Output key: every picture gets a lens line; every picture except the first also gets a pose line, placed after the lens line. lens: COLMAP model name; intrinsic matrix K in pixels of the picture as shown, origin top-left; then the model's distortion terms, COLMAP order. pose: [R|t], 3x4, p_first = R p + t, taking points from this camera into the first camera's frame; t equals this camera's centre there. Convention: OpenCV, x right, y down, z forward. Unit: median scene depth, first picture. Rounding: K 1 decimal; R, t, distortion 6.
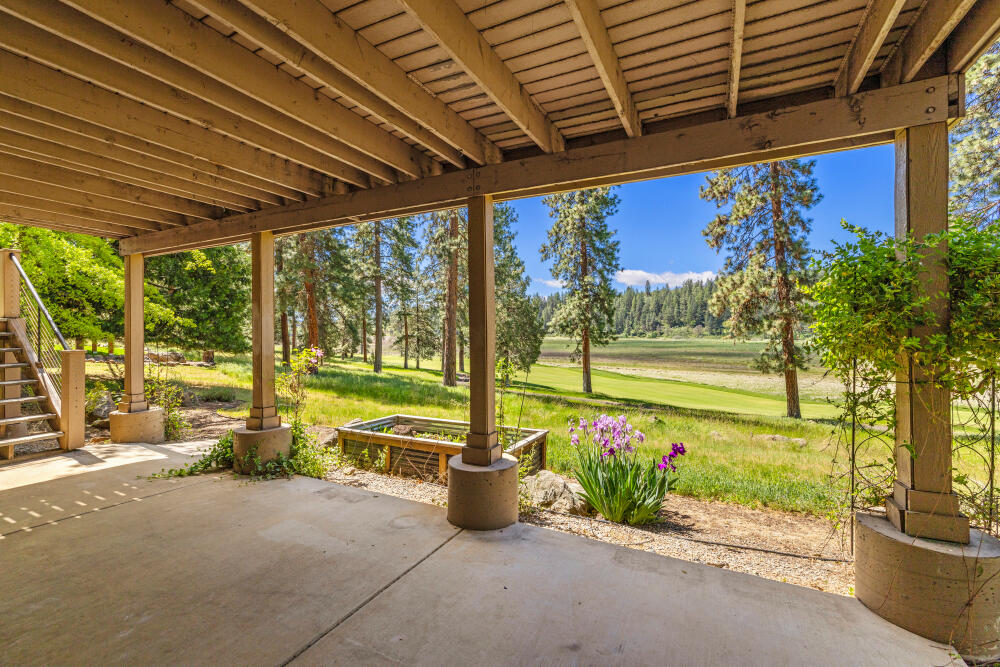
lens RADIAL K [[434.7, 0, 501.0], [0, 434.7, 331.6], [0, 0, 1]] dist [-0.002129, 0.000697]
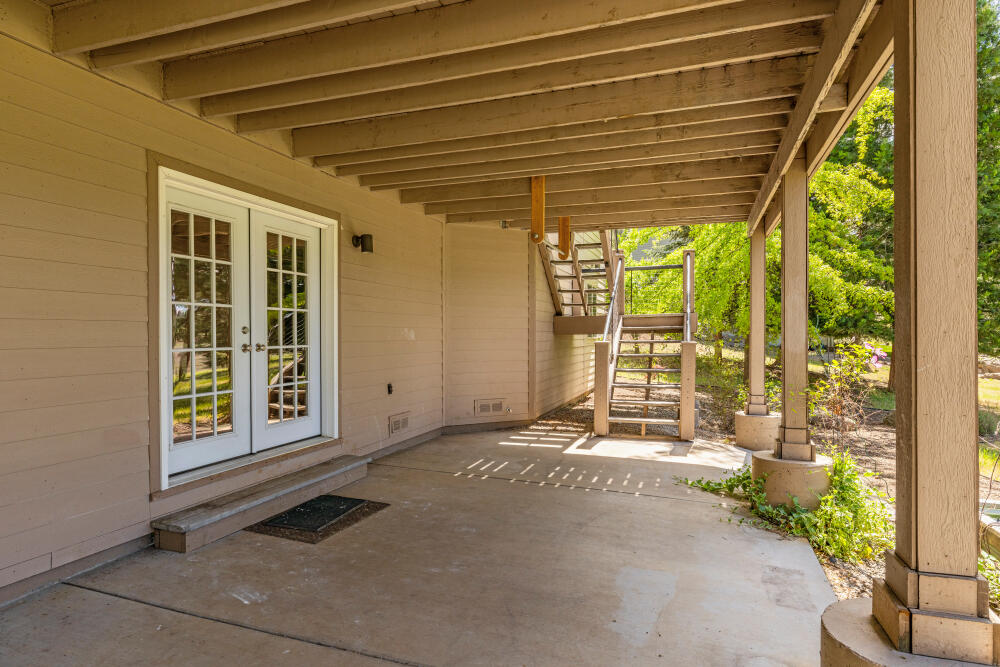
lens RADIAL K [[576.4, 0, 500.0], [0, 576.4, 334.4], [0, 0, 1]] dist [-0.004731, -0.000129]
pose [[0.126214, 0.004080, -0.991995, 0.410410], [-0.002251, 0.999990, 0.003827, 0.032482], [0.992001, 0.001750, 0.126222, 0.580454]]
